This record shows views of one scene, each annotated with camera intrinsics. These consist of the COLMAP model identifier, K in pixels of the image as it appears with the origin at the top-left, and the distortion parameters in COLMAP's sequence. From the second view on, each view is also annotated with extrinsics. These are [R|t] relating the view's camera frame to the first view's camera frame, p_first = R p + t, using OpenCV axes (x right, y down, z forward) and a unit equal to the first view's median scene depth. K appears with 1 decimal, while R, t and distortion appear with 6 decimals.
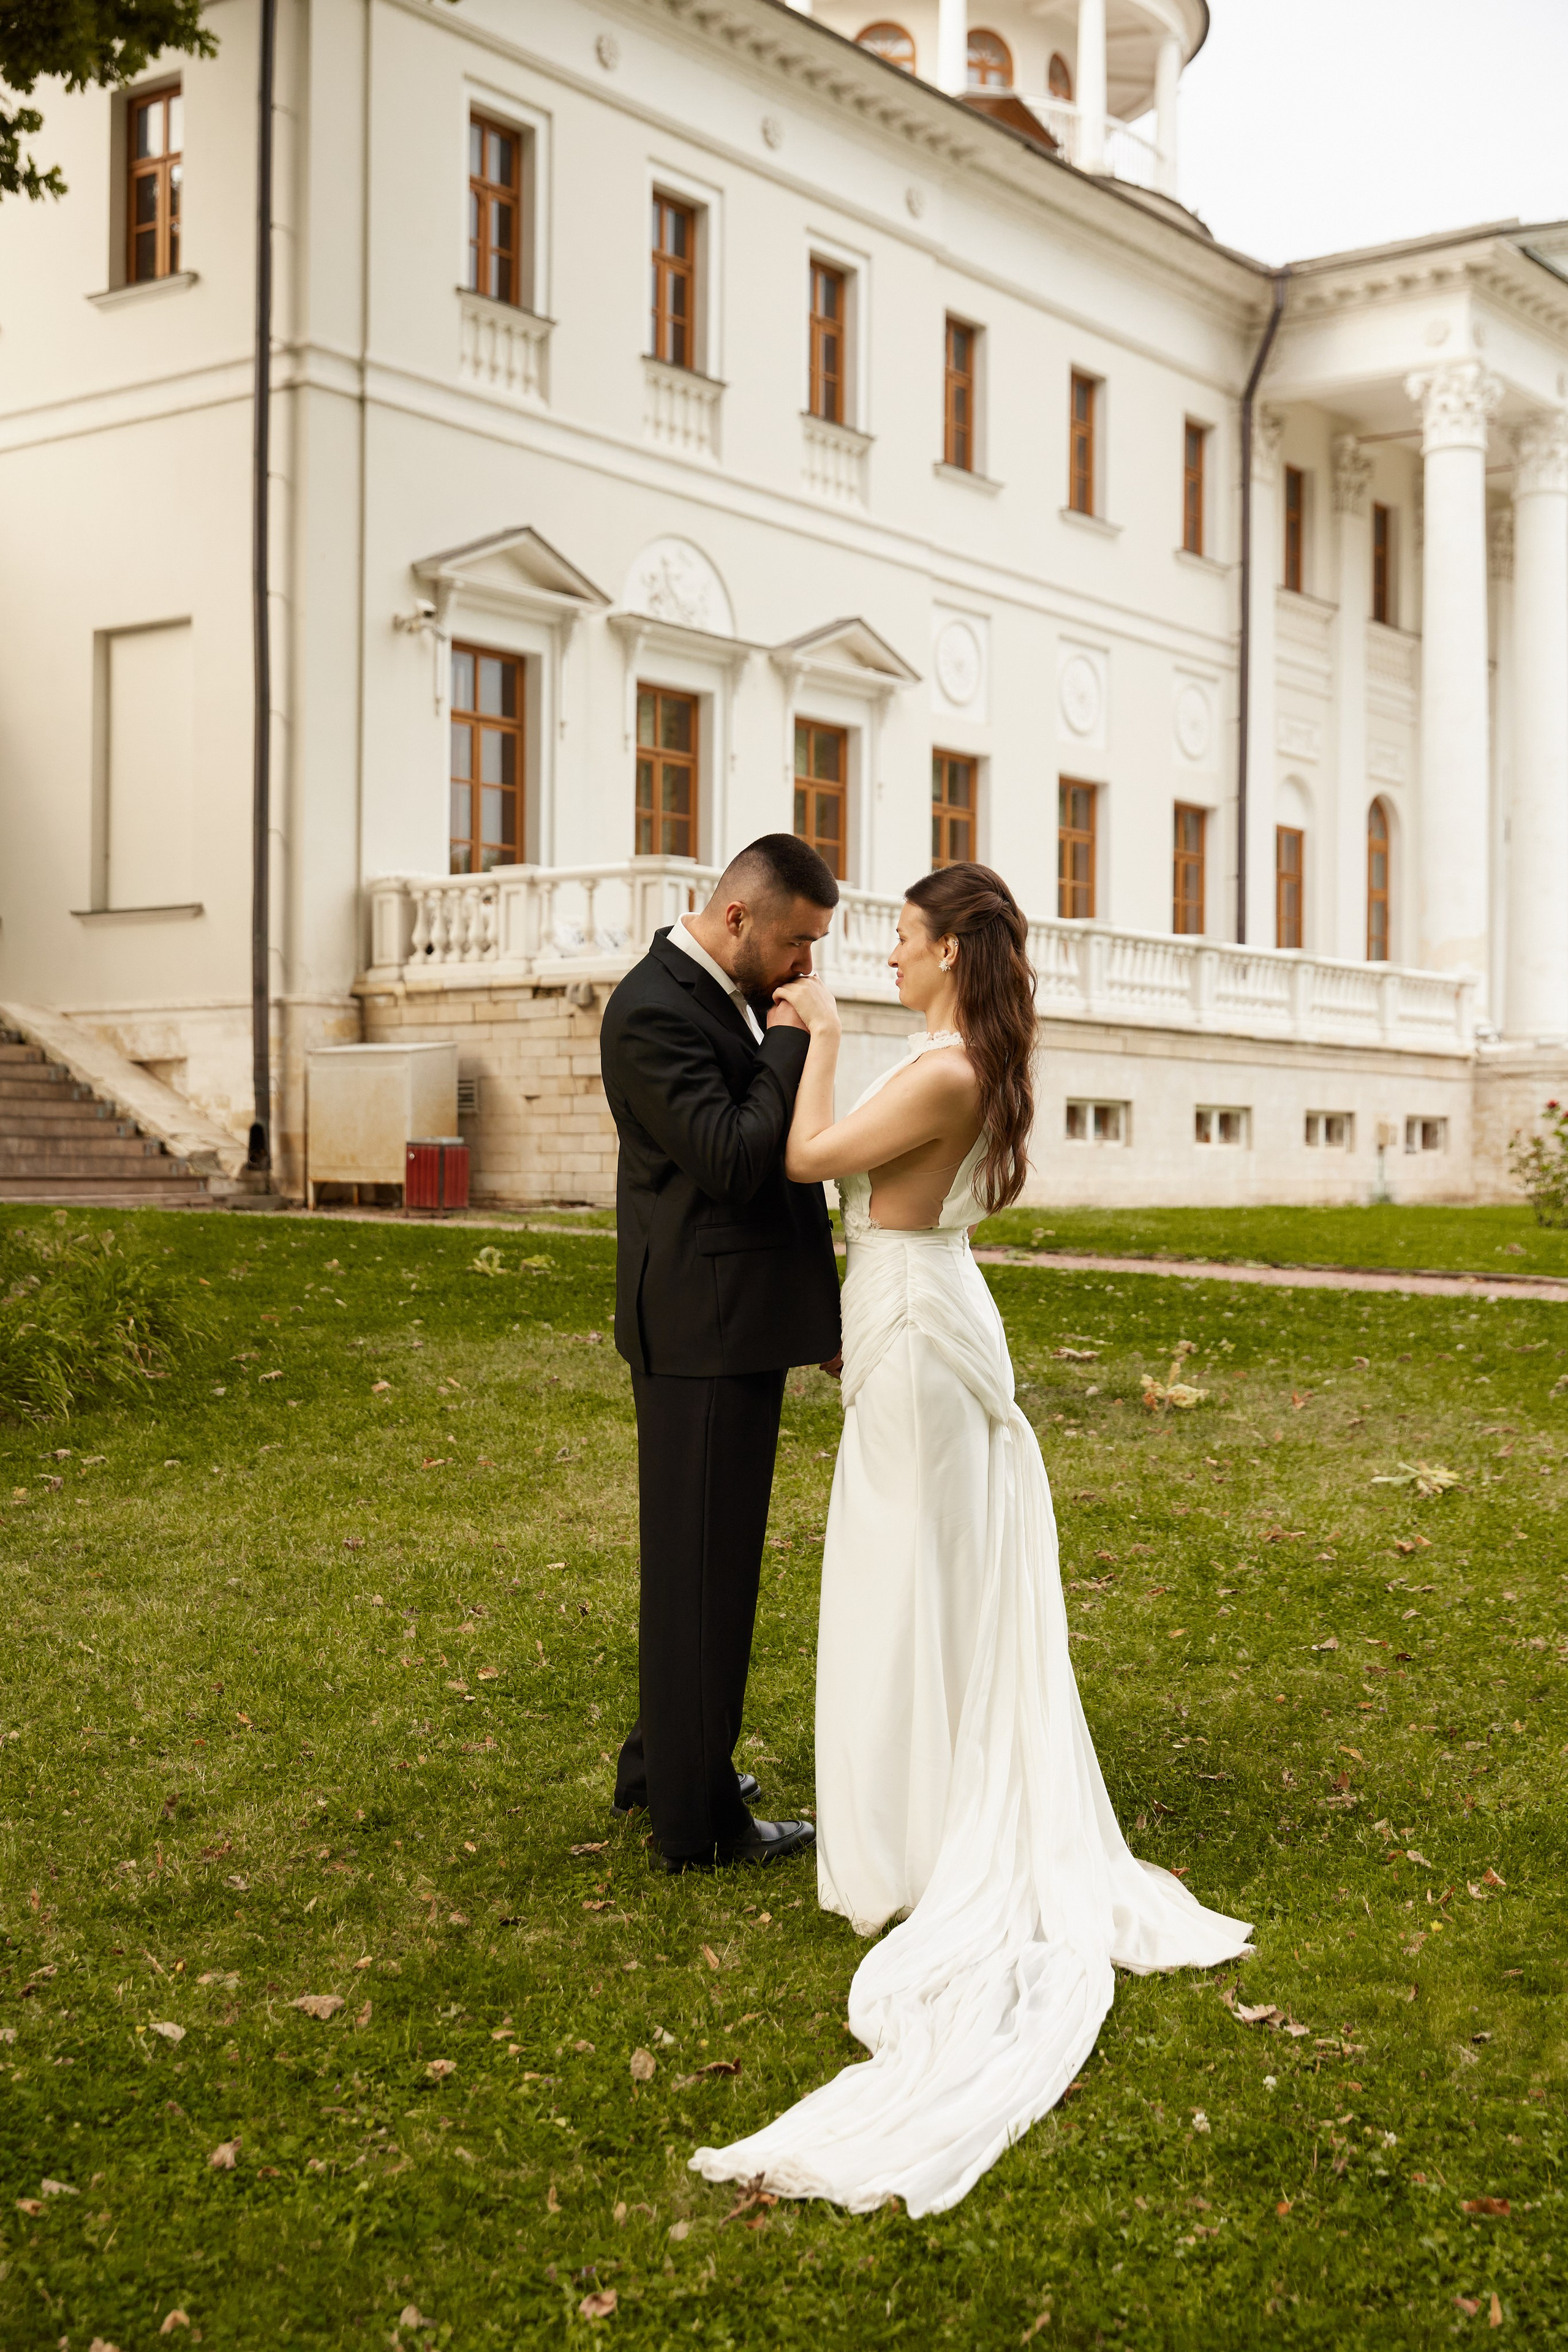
lens RADIAL K [[2880.2, 0, 784.0], [0, 2880.2, 1176.0], [0, 0, 1]] dist [-0.004067, -0.011077]
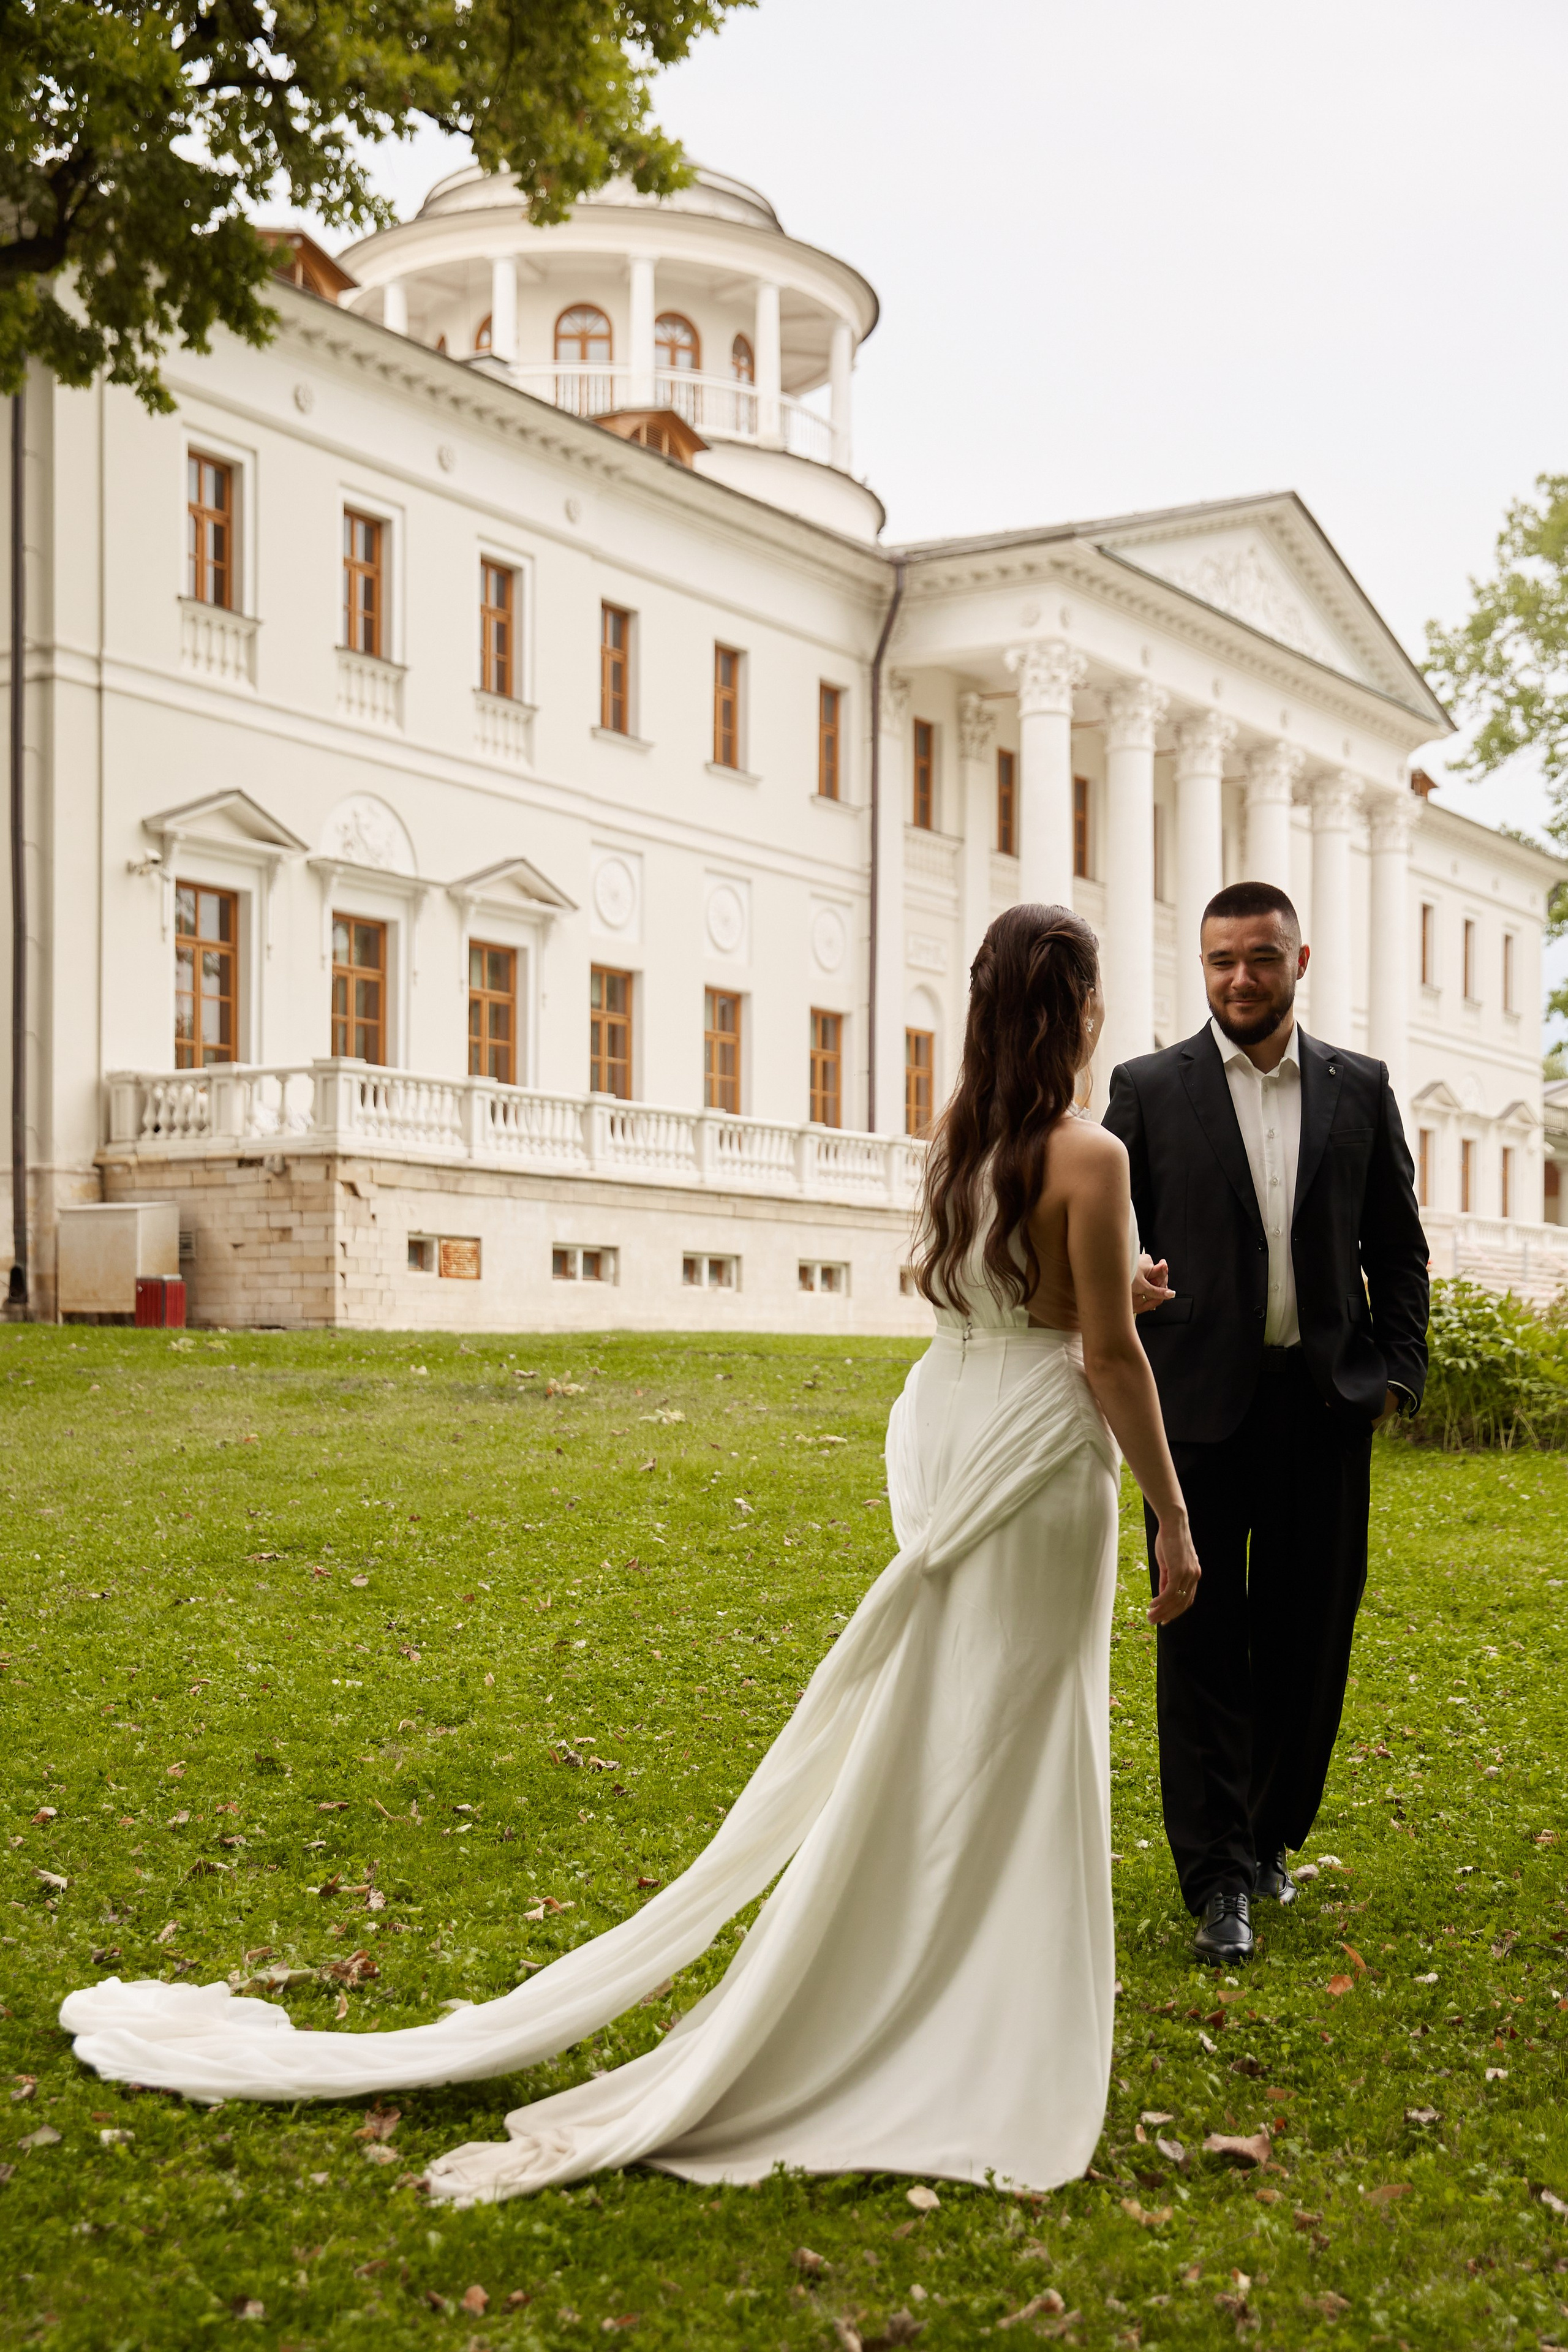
lens RADIAL K [[2996.5, 0, 863.5], [0, 2996.5, 1364.7], [0, 0, 1]] dist [0.029639, 0.085027]
pose [[0.995529, -0.001625, 0.094447, 0.052255], [0.001790, 0.999997, -0.001662, 0.023600], [-0.094444, 0.001823, 0.995529, -0.291315]]
